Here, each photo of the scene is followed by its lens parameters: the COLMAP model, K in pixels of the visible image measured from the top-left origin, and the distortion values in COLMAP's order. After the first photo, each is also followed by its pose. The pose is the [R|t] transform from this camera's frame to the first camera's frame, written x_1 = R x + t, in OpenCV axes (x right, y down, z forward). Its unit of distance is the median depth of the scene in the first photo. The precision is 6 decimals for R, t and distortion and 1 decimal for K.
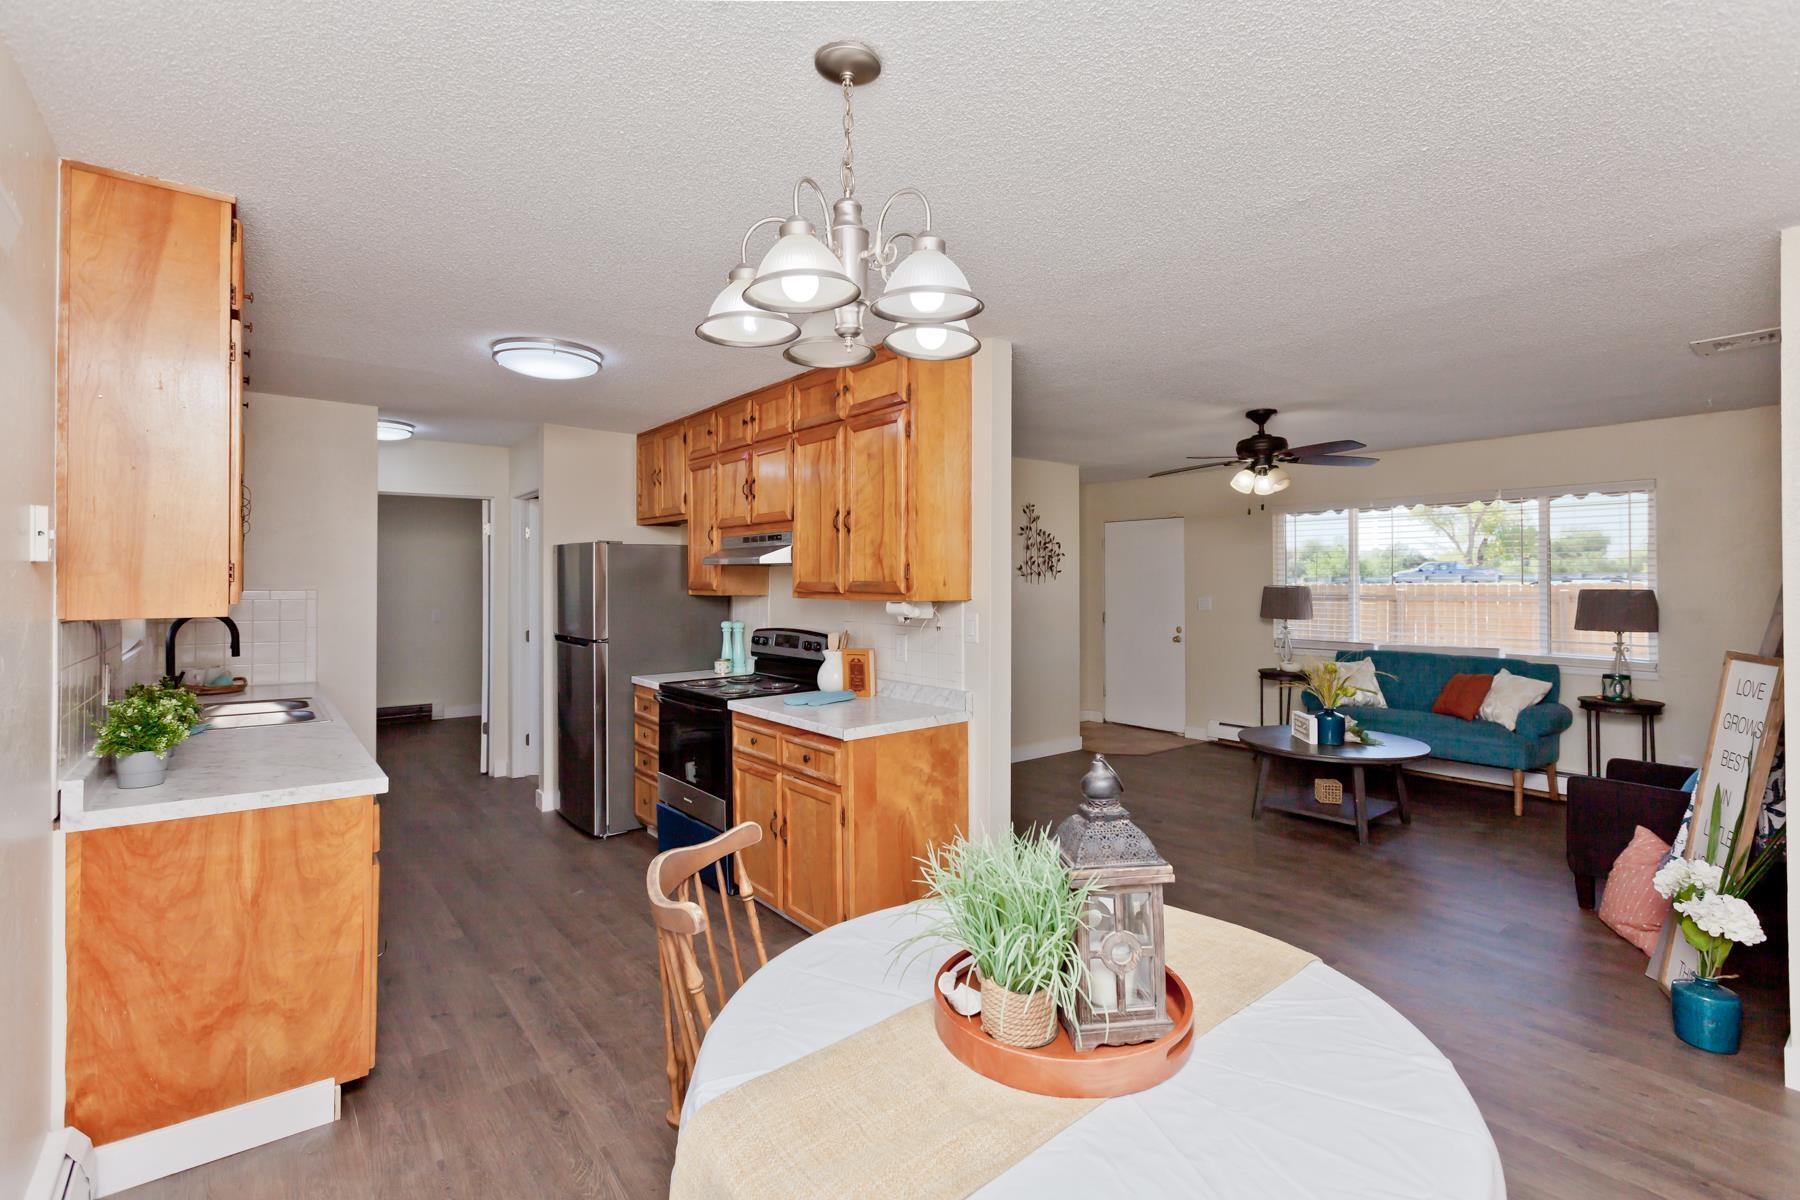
lens RADIAL K [[814.5, 0, 900.0], [0, 814.5, 577.9], [0, 0, 1]] dist [0.002448, 0.000297]
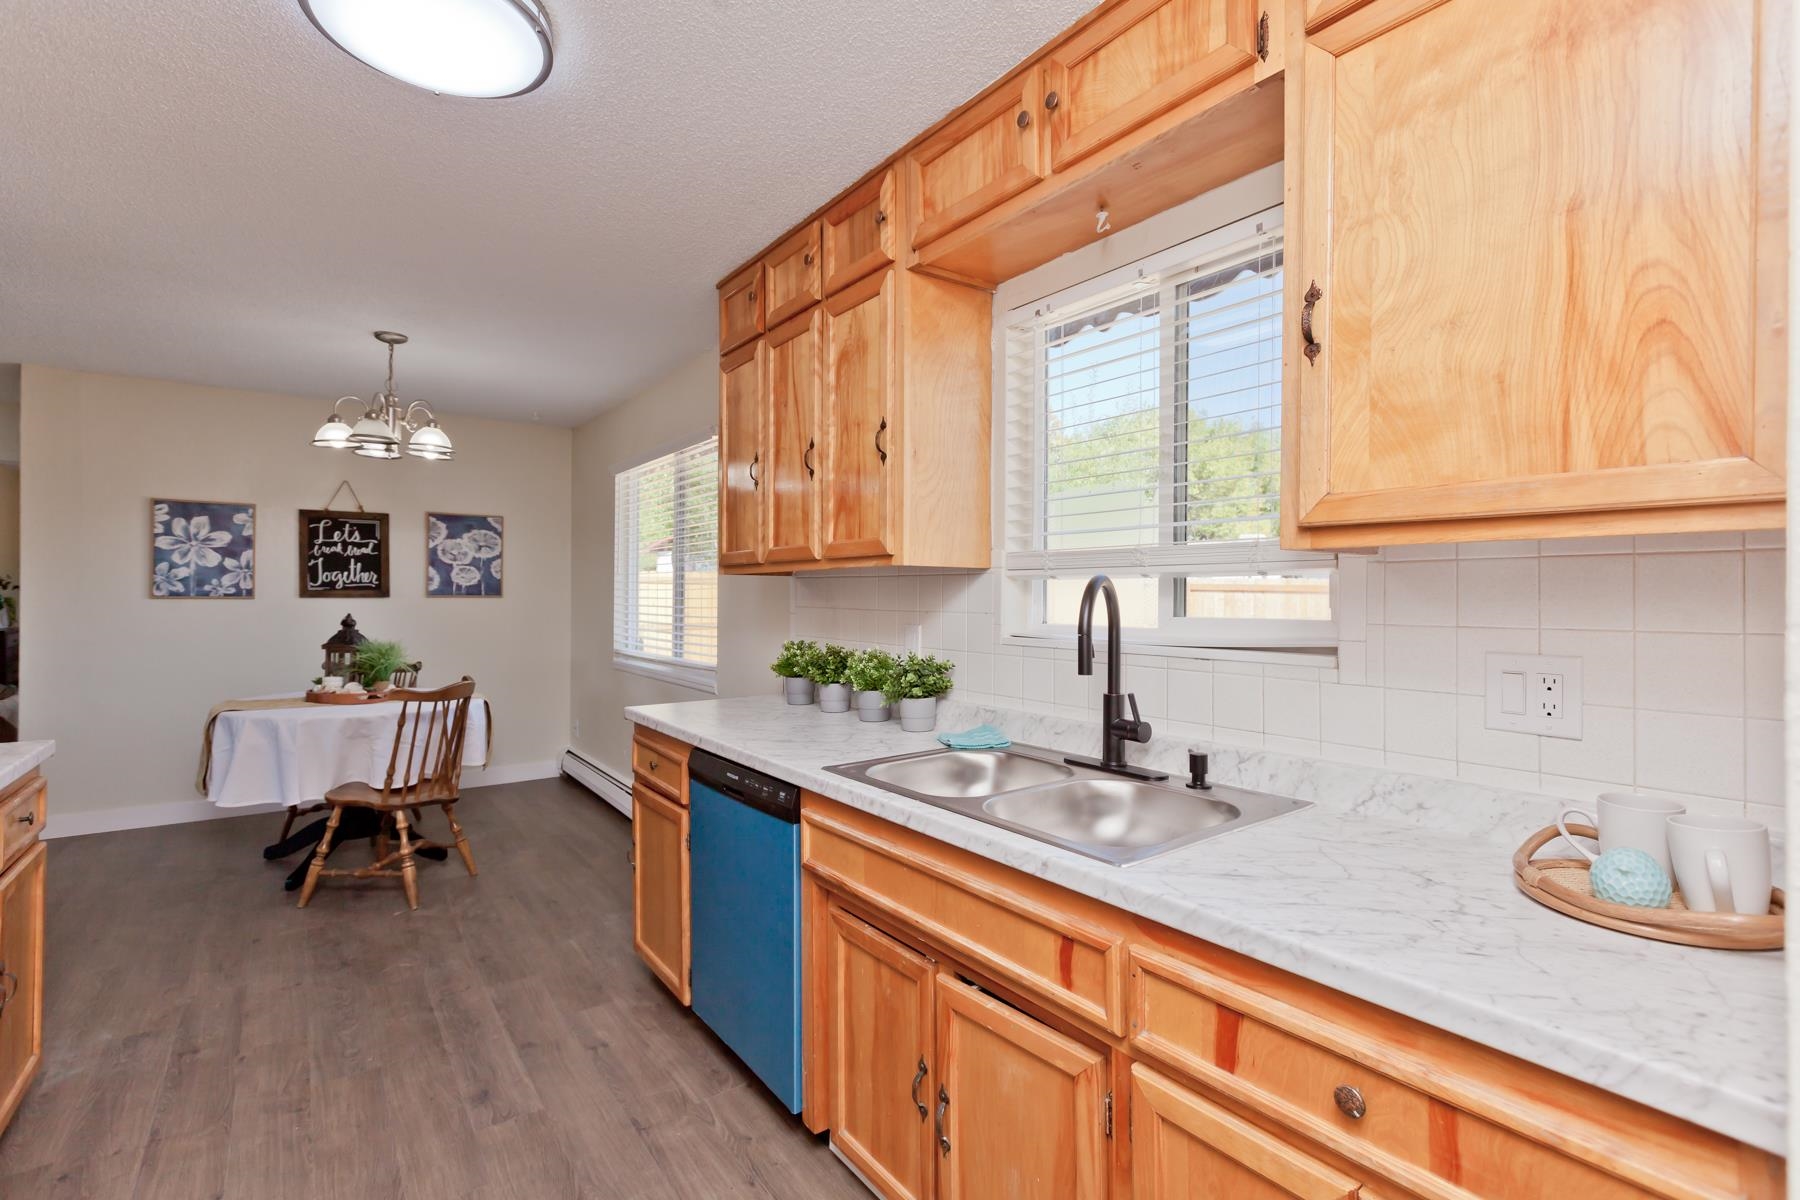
lens RADIAL K [[814.5, 0, 900.0], [0, 814.5, 577.9], [0, 0, 1]] dist [0.002448, 0.000297]
pose [[-0.999326, -0.003770, 0.036508, -0.808163], [-0.003892, 0.999987, -0.003269, 0.040338], [-0.036496, -0.003409, -0.999328, 1.639148]]
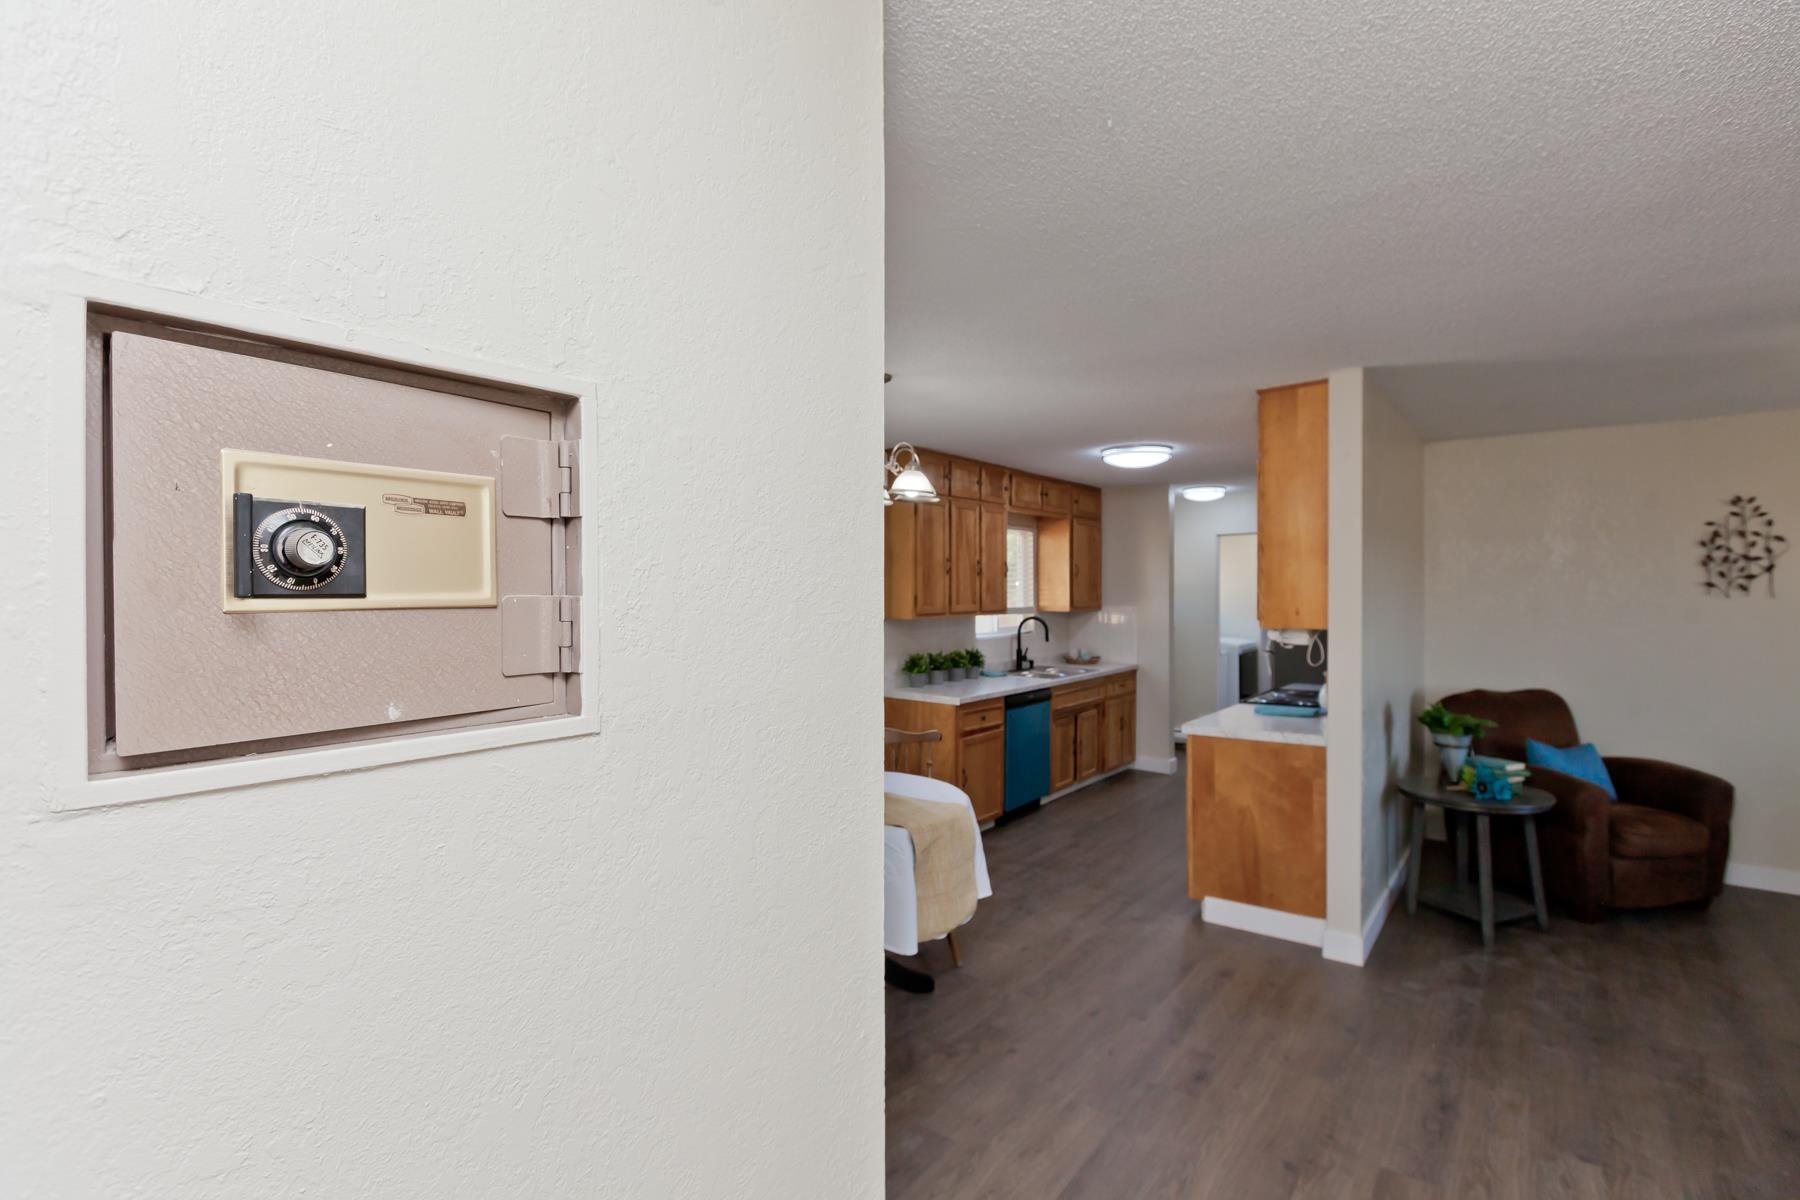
lens RADIAL K [[848.3, 0, 900.0], [0, 848.3, 600.0], [0, 0, 1]] dist [-0.000315, -0.000119]
pose [[0.238899, 0.008943, -0.971003, 1.094703], [0.001030, 0.999955, 0.009463, -0.022931], [0.971044, -0.003261, 0.238879, 0.240761]]
